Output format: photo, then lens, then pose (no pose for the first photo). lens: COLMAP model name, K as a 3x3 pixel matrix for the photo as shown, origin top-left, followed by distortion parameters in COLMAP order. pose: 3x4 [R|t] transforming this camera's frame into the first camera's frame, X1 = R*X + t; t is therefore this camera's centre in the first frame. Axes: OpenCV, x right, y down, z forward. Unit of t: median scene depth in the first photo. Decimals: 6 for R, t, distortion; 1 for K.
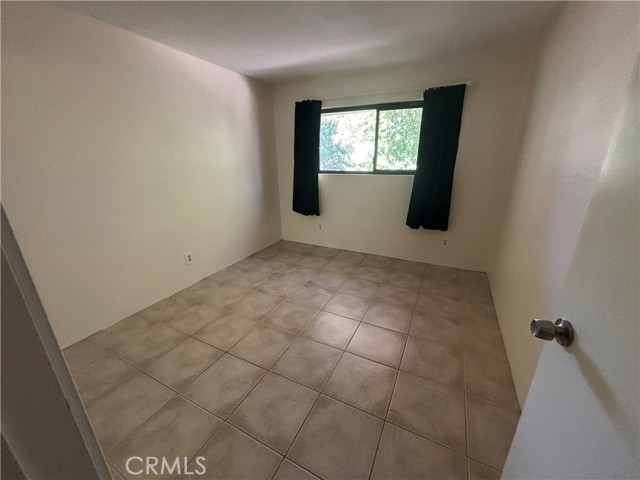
lens RADIAL K [[259.8, 0, 321.0], [0, 259.8, 229.3], [0, 0, 1]] dist [-0.016998, -0.000194]
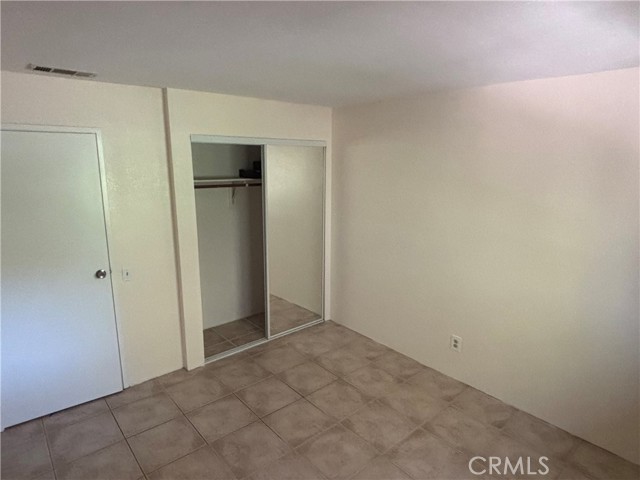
lens RADIAL K [[378.4, 0, 321.5], [0, 378.4, 238.1], [0, 0, 1]] dist [0.000447, 0.003903]
pose [[-0.384609, 0.187143, -0.903910, 0.687538], [-0.265861, 0.915281, 0.302620, -0.471717], [0.883965, 0.356705, -0.302271, 1.030445]]
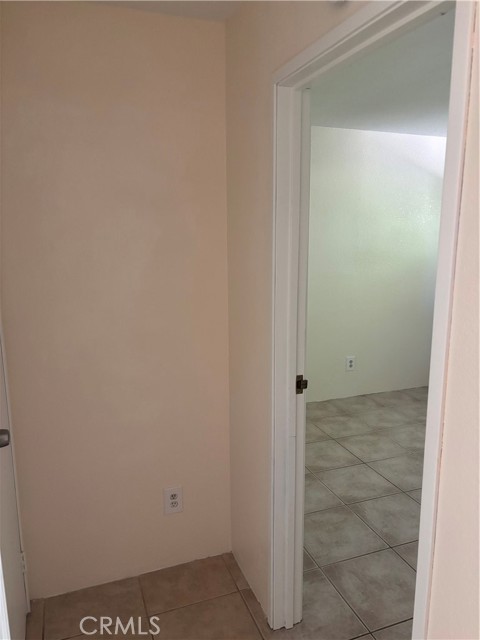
lens RADIAL K [[486.4, 0, 242.8], [0, 486.4, 317.8], [0, 0, 1]] dist [0.045301, -0.047988]
pose [[0.732724, 0.130498, -0.667897, 0.308980], [-0.196471, 0.980215, -0.024020, 0.085394], [0.651548, 0.148822, 0.743866, -0.482470]]
